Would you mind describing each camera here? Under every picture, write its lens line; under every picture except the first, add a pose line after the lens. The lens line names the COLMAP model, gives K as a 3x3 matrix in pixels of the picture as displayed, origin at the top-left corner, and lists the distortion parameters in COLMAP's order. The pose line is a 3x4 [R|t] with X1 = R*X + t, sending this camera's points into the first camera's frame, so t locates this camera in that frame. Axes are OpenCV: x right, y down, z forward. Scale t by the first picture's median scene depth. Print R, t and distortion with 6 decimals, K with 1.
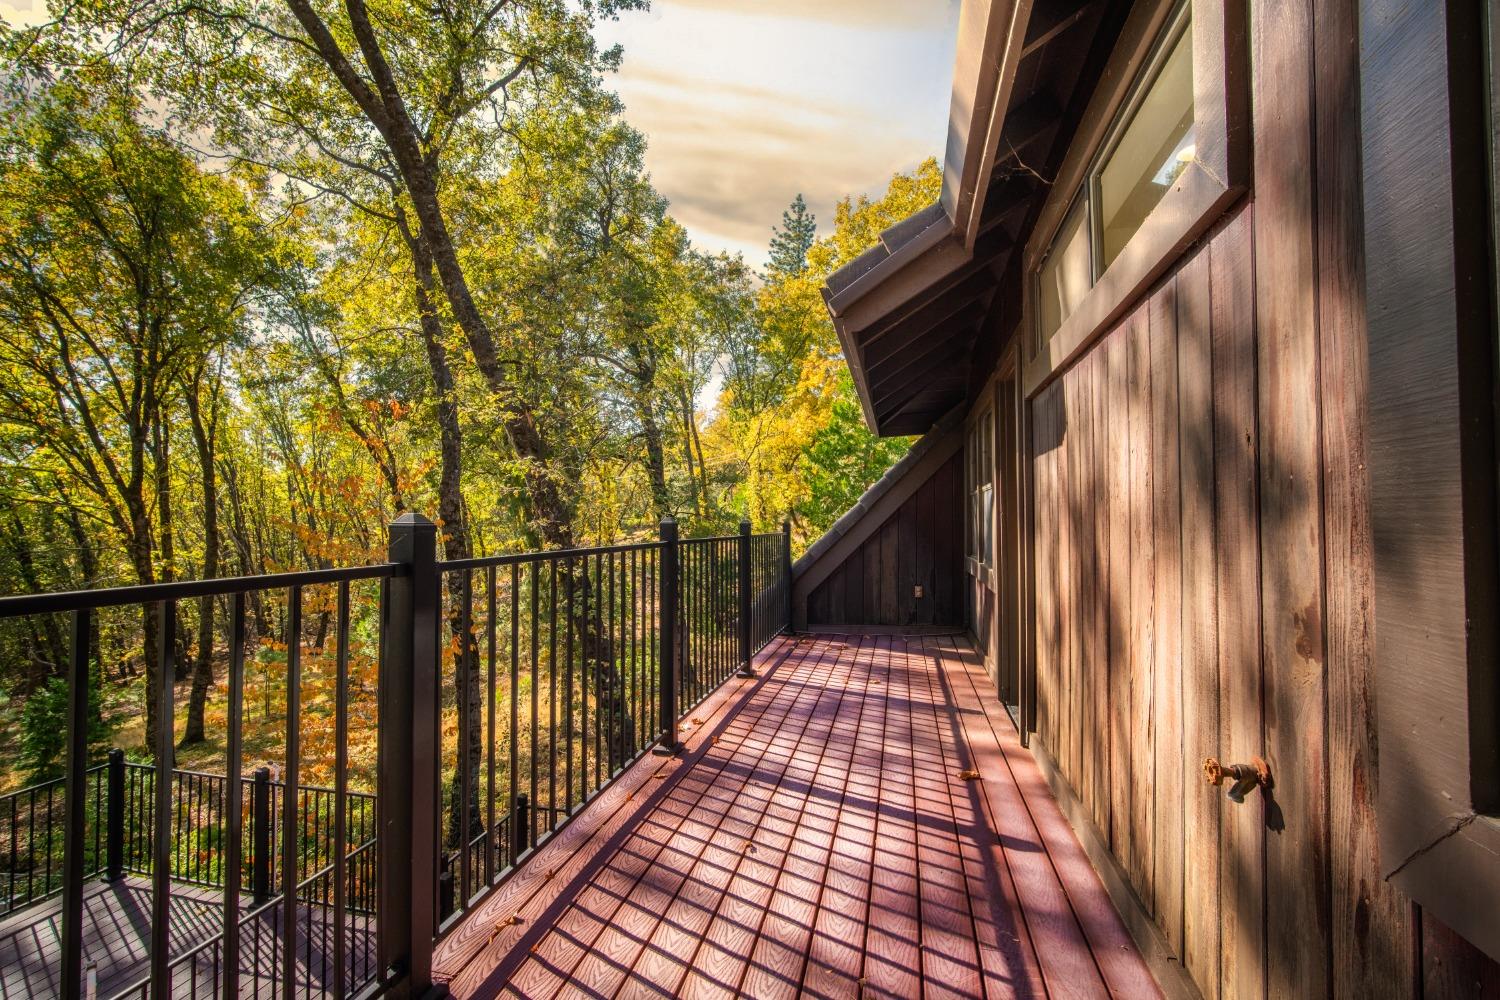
lens RADIAL K [[649.8, 0, 748.1], [0, 649.8, 507.3], [0, 0, 1]] dist [0.004214, 0.000505]
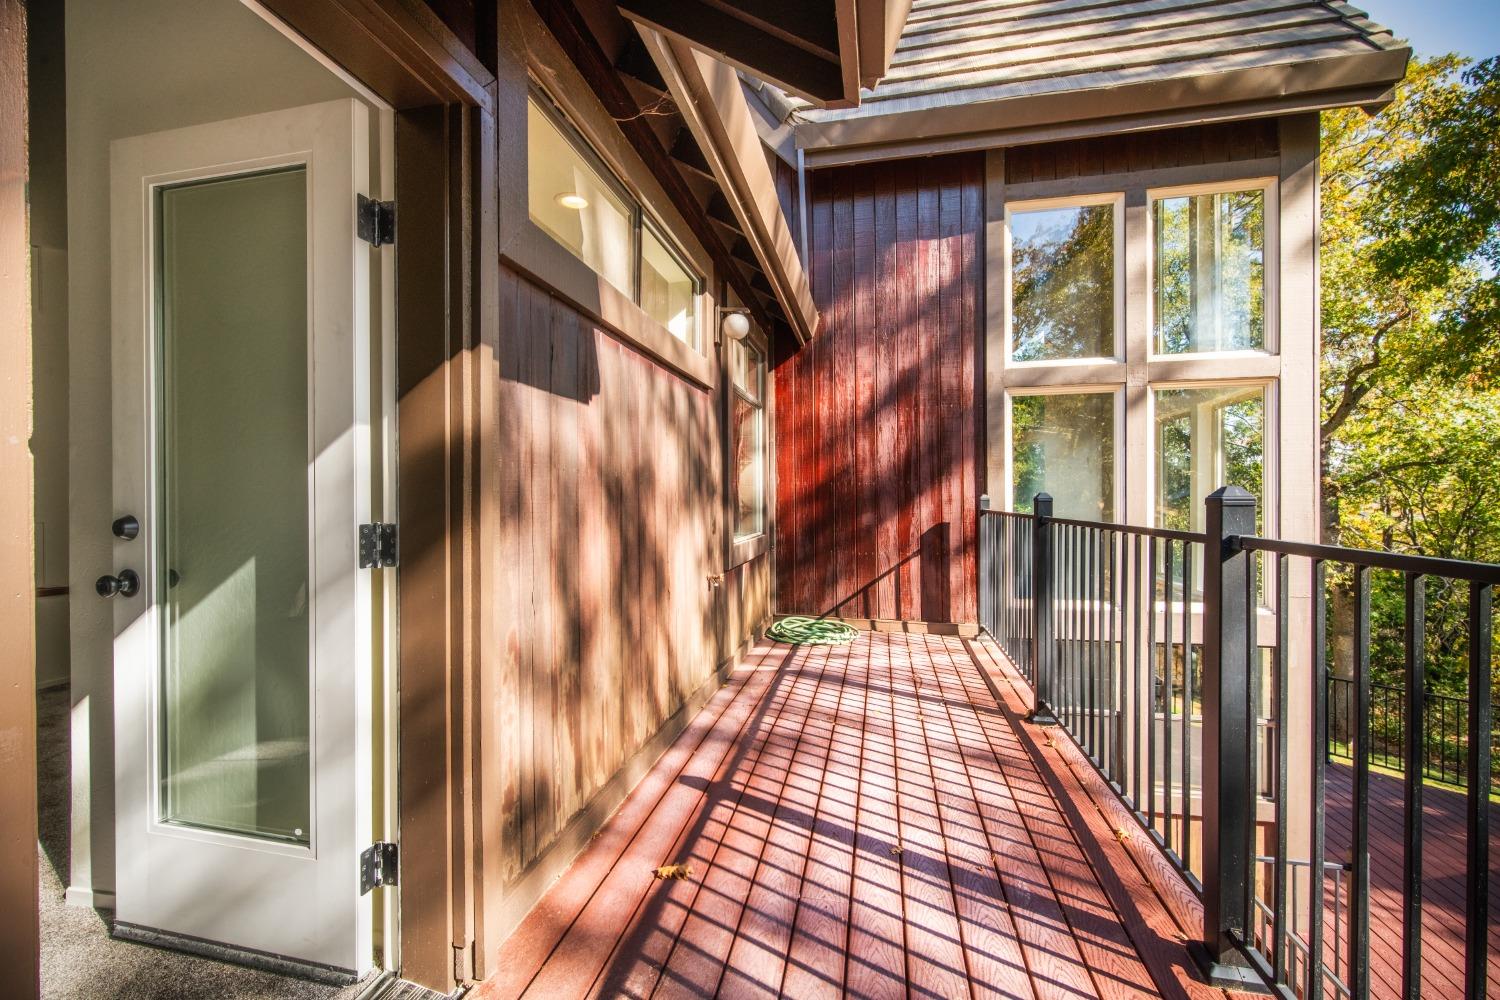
lens RADIAL K [[649.8, 0, 751.5], [0, 649.8, 501.5], [0, 0, 1]] dist [0.004214, 0.000505]
pose [[-0.999229, 0.002918, -0.039154, 0.321909], [0.003578, 0.999852, -0.016802, 0.045805], [0.039099, -0.016929, -0.999092, 1.913562]]
